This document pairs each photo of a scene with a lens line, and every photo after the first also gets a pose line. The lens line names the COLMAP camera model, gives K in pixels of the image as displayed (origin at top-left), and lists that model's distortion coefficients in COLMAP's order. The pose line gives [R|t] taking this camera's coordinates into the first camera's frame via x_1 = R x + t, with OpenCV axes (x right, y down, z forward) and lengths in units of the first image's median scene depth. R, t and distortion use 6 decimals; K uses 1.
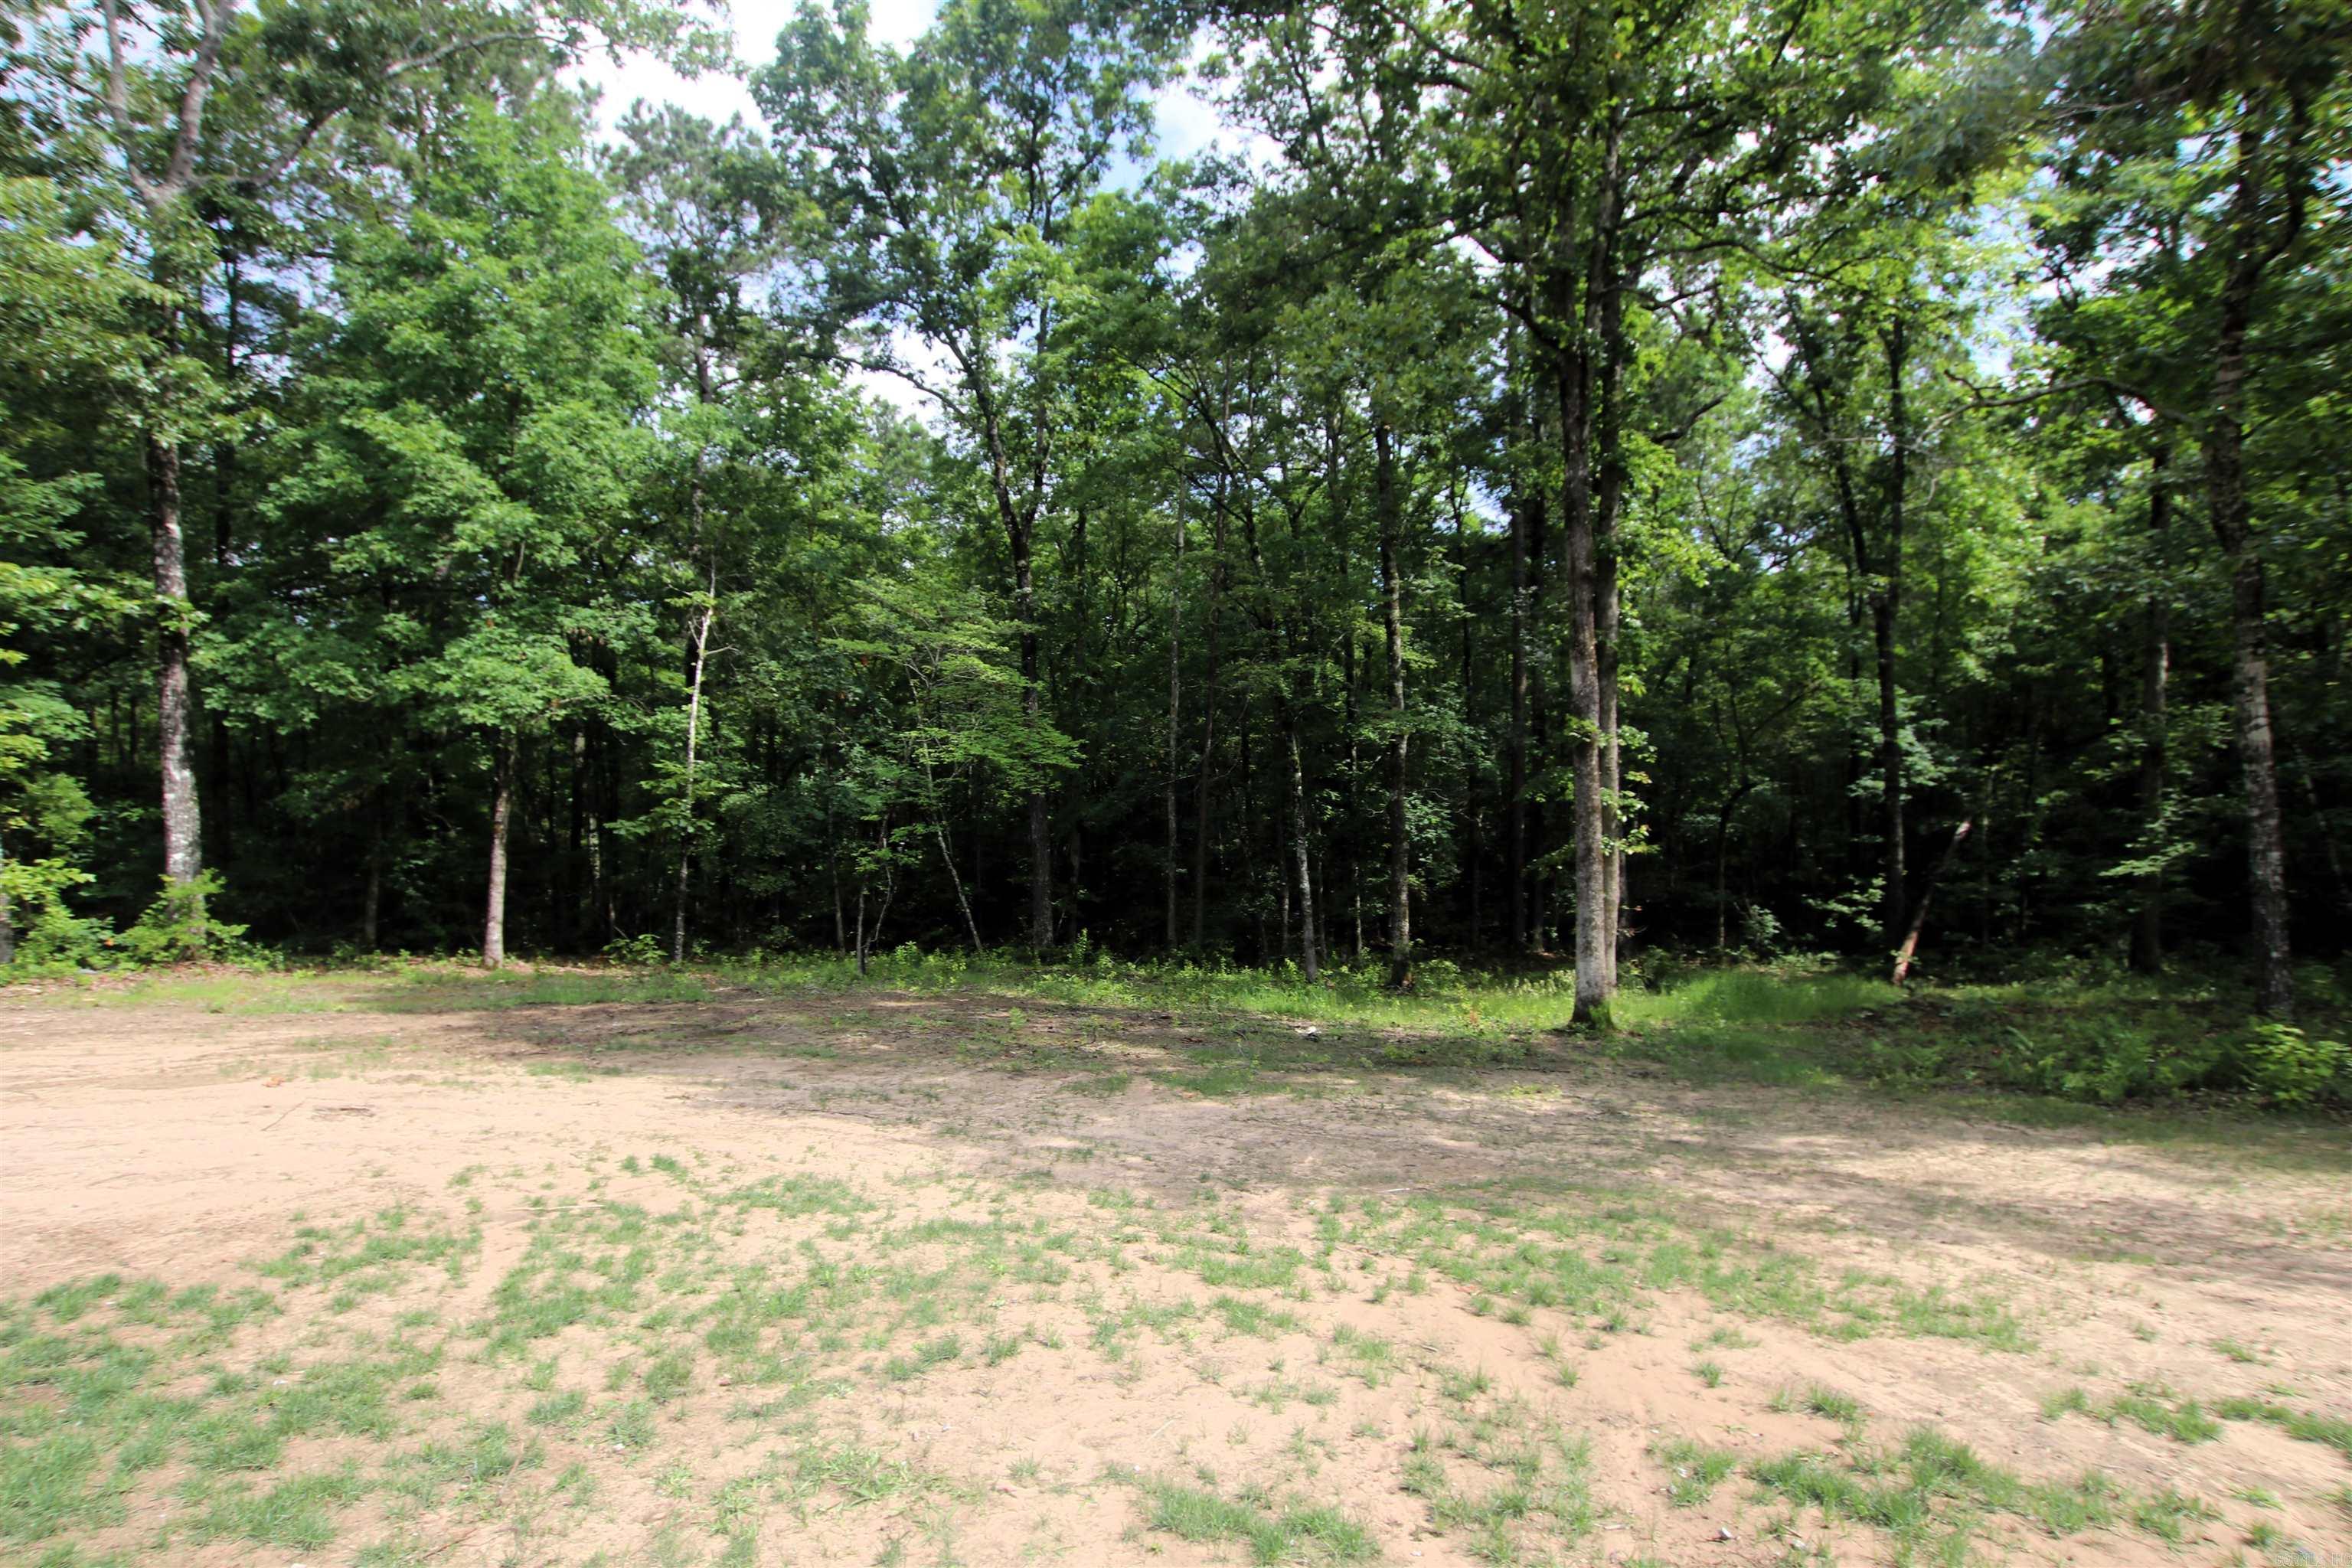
lens RADIAL K [[1184.9, 0, 1184.7], [0, 1184.9, 794.0], [0, 0, 1]] dist [-0.024986, 0.004002]
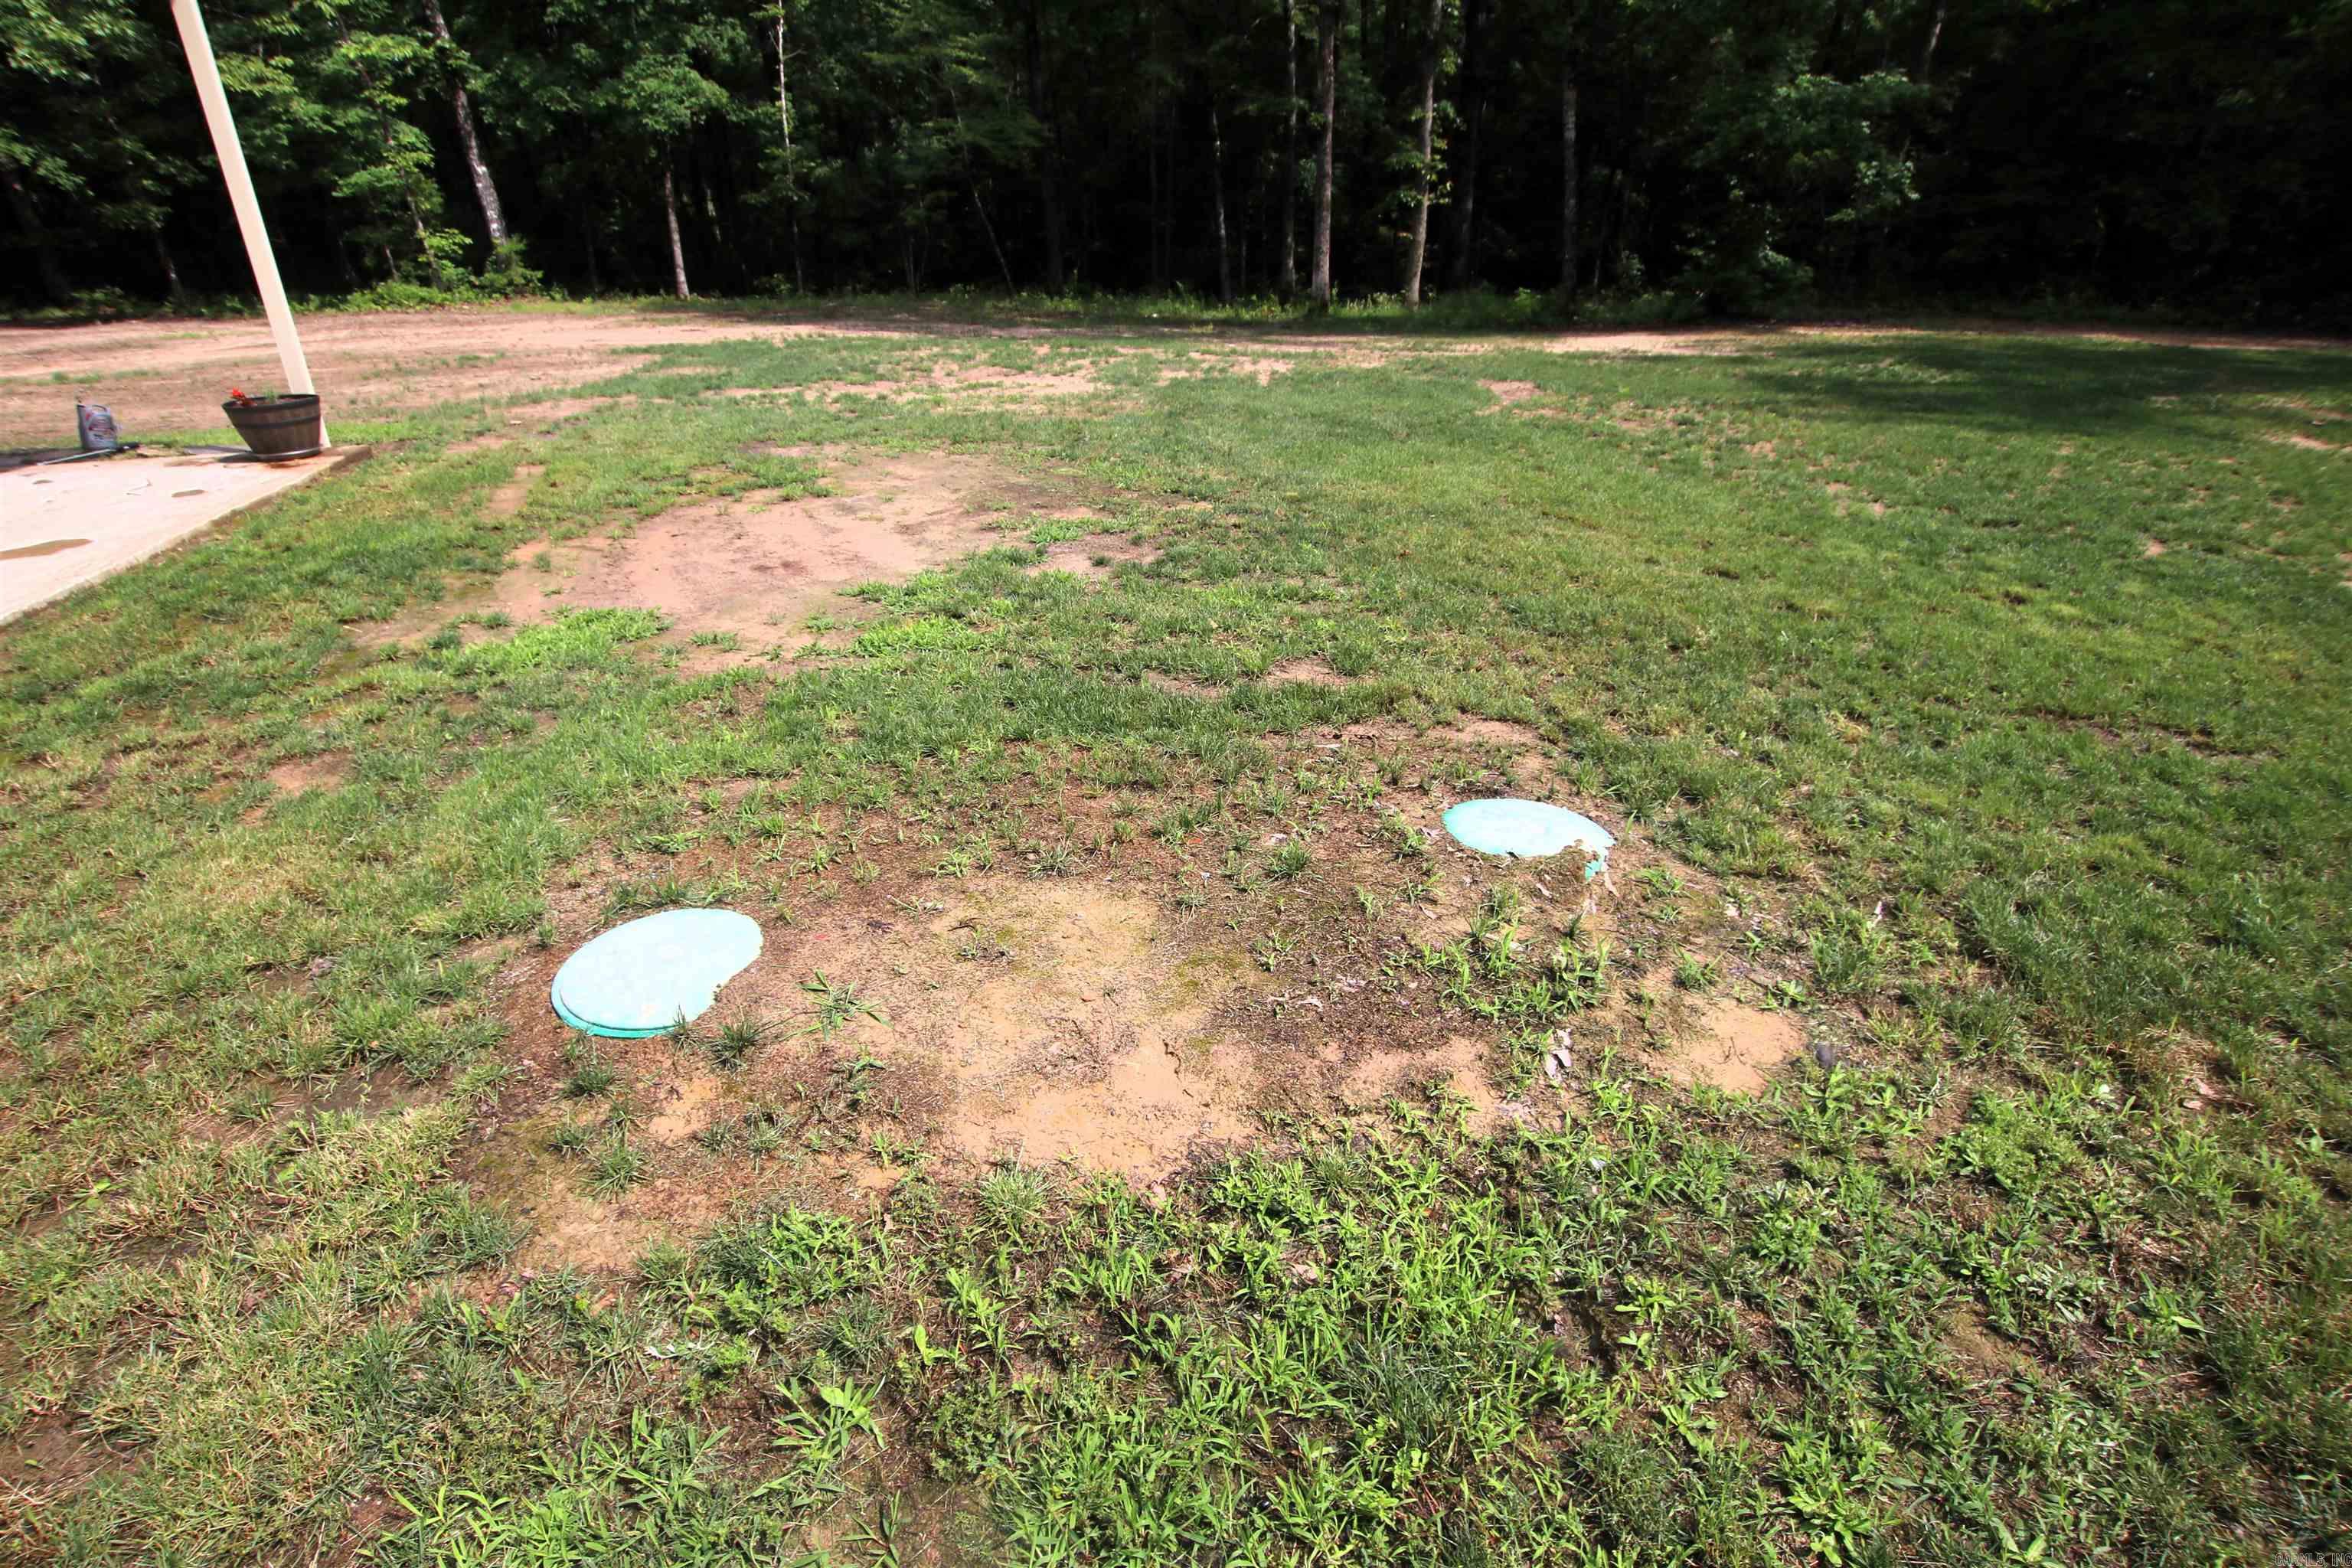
lens RADIAL K [[1184.9, 0, 1170.0], [0, 1184.9, 789.4], [0, 0, 1]] dist [-0.024986, 0.004002]
pose [[0.994302, 0.033607, -0.101161, 0.254882], [0.020157, 0.872606, 0.488008, -0.036621], [0.104674, -0.487266, 0.866957, -0.674746]]
